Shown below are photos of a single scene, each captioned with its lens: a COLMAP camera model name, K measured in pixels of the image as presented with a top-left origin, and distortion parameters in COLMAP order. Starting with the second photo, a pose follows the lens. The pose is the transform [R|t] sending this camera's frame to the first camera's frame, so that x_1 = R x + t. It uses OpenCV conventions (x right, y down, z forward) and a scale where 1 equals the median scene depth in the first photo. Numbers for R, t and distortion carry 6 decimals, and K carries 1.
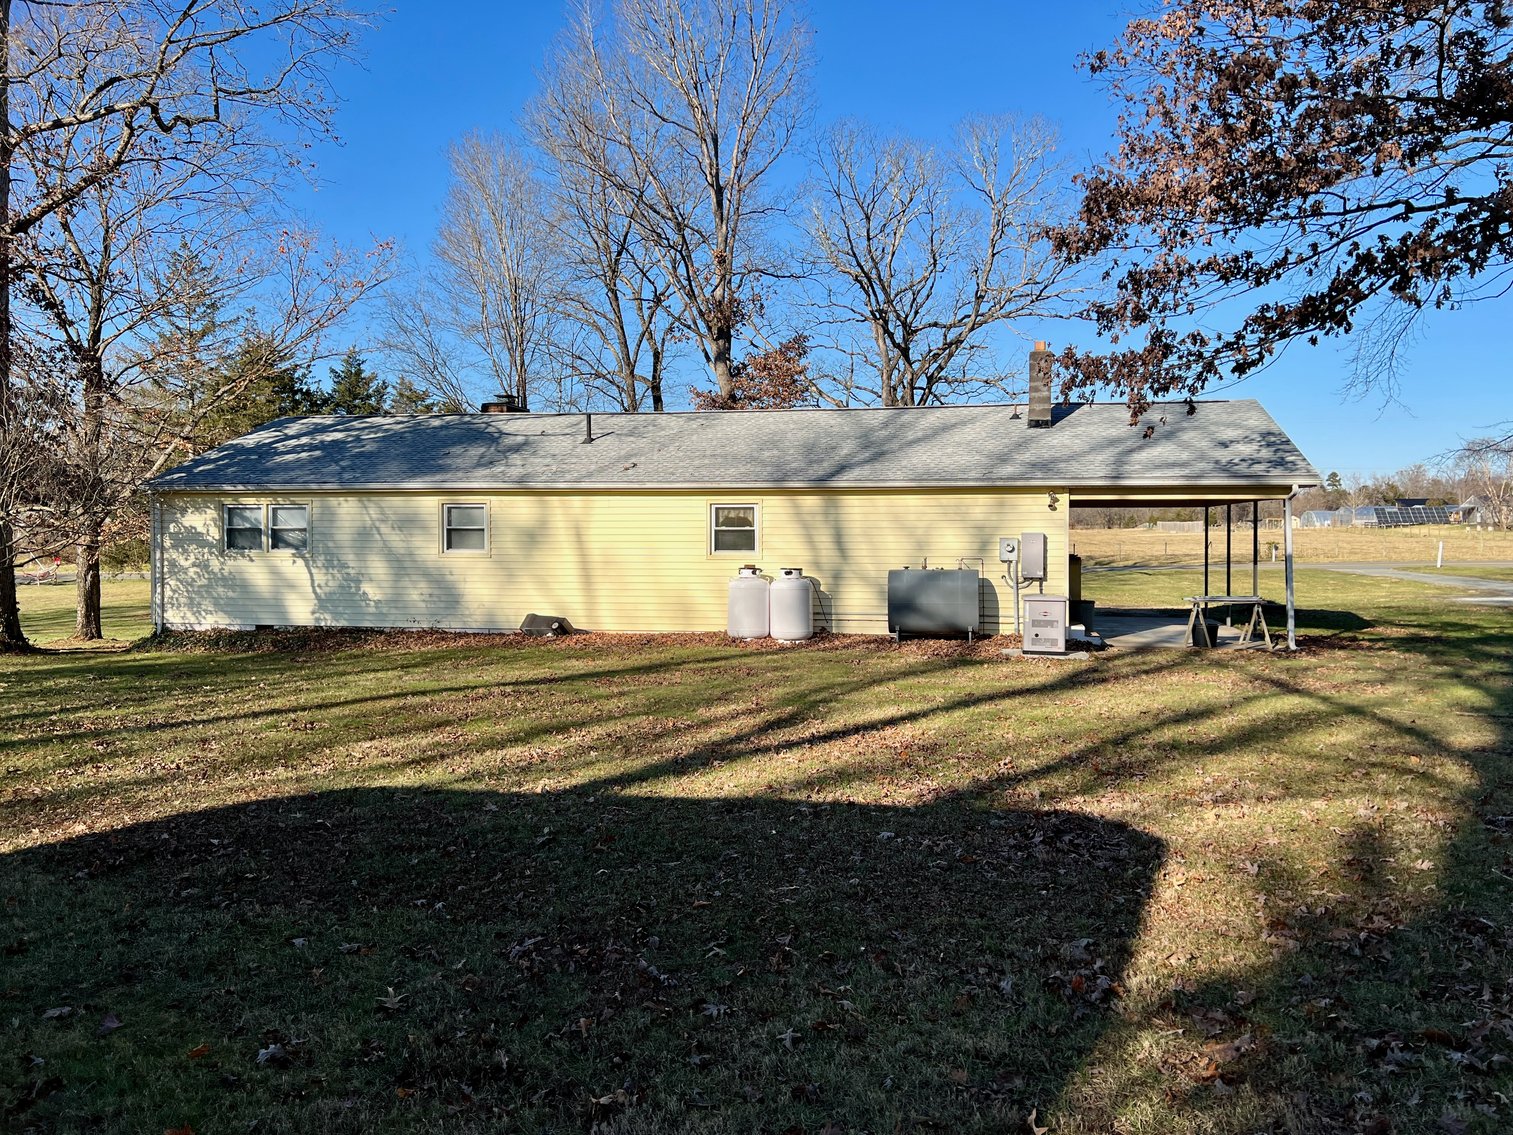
lens RADIAL K [[1169.9, 0, 756.5], [0, 1169.9, 567.5], [0, 0, 1]] dist [0.100713, -0.099257]
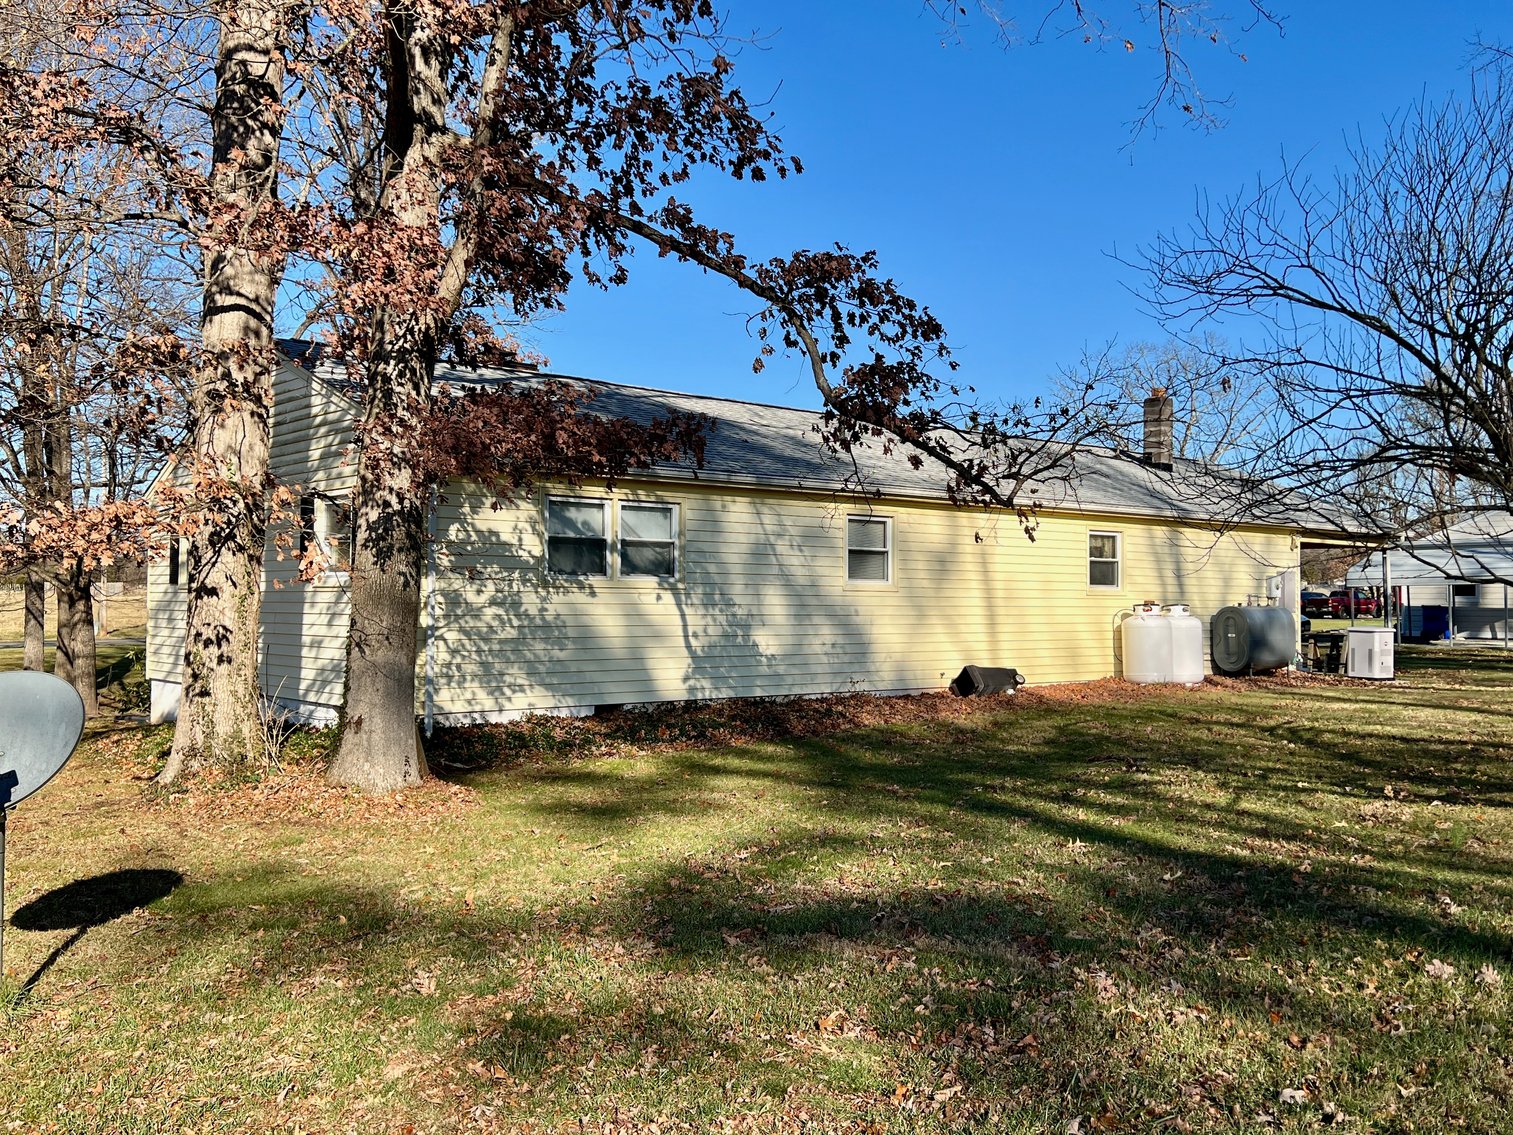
lens RADIAL K [[1360.7, 0, 756.5], [0, 1360.7, 567.5], [0, 0, 1]] dist [0.229402, -0.683738]
pose [[0.613718, 0.024320, 0.789151, -0.949641], [0.022336, 0.998591, -0.048144, 0.015794], [-0.789210, 0.047173, 0.612309, 0.554020]]
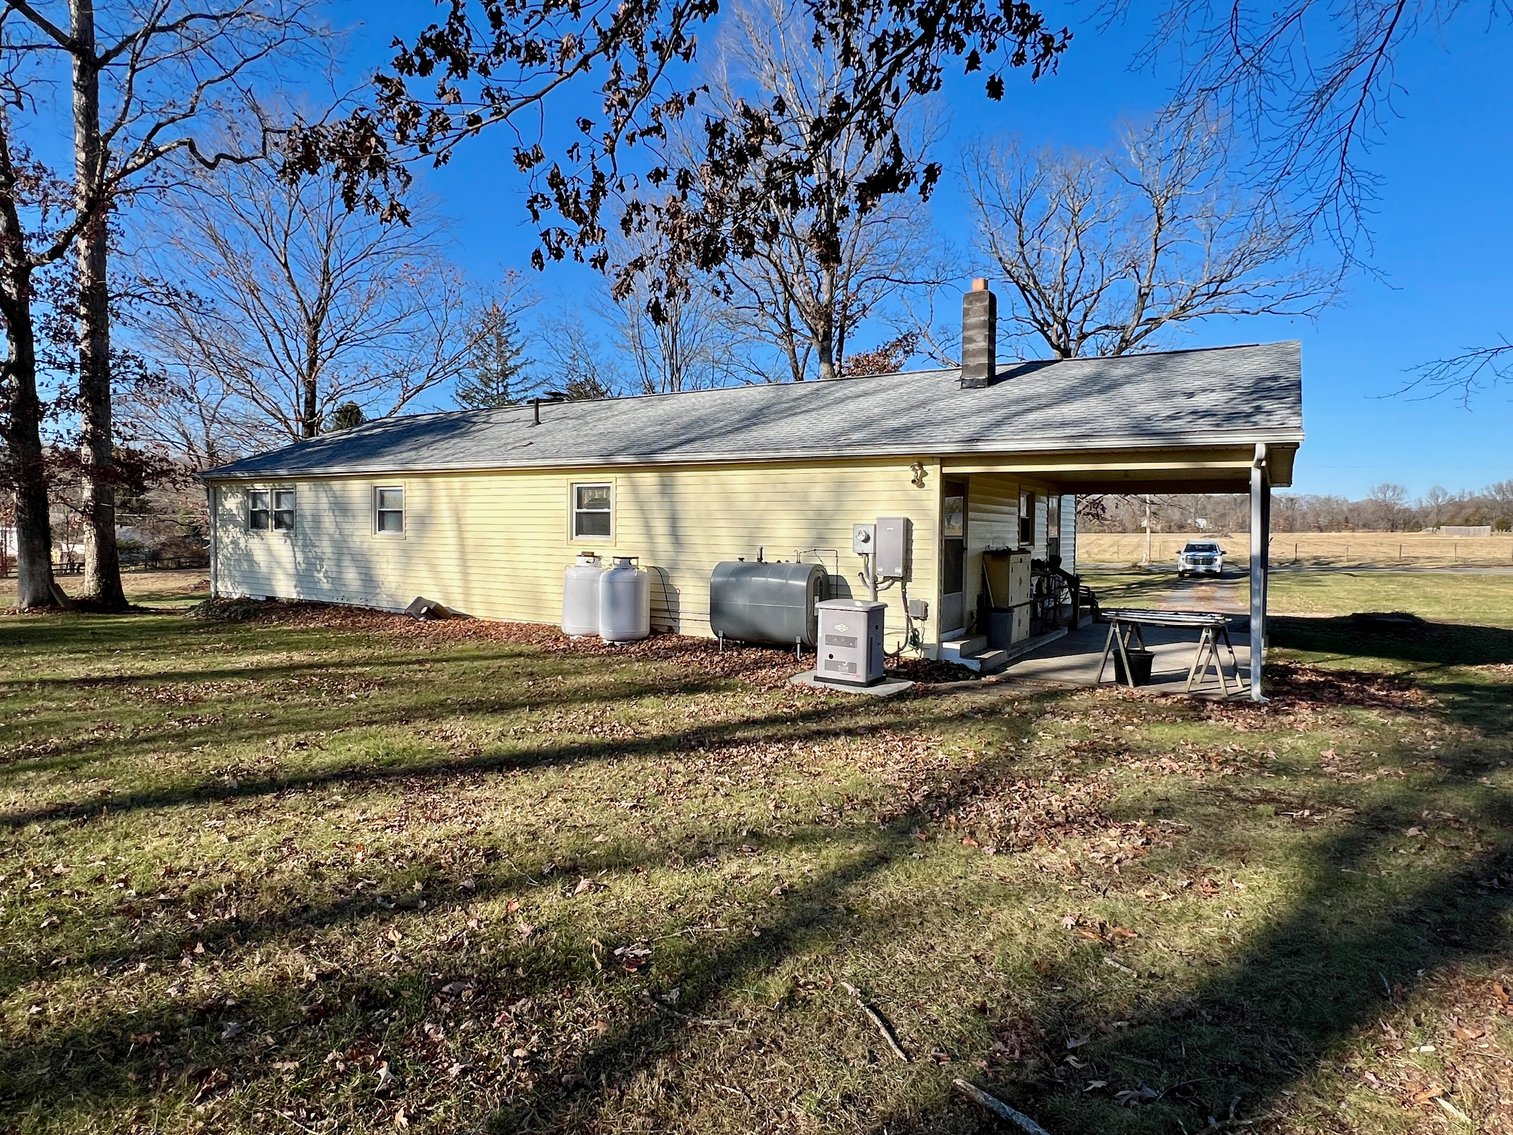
lens RADIAL K [[851.1, 0, 756.5], [0, 851.1, 567.5], [0, 0, 1]] dist [0.002479, 0.000547]
pose [[0.941936, 0.029100, -0.334530, 0.305171], [-0.025754, 0.999564, 0.014435, -0.002483], [0.334804, -0.004981, 0.942275, 0.412271]]
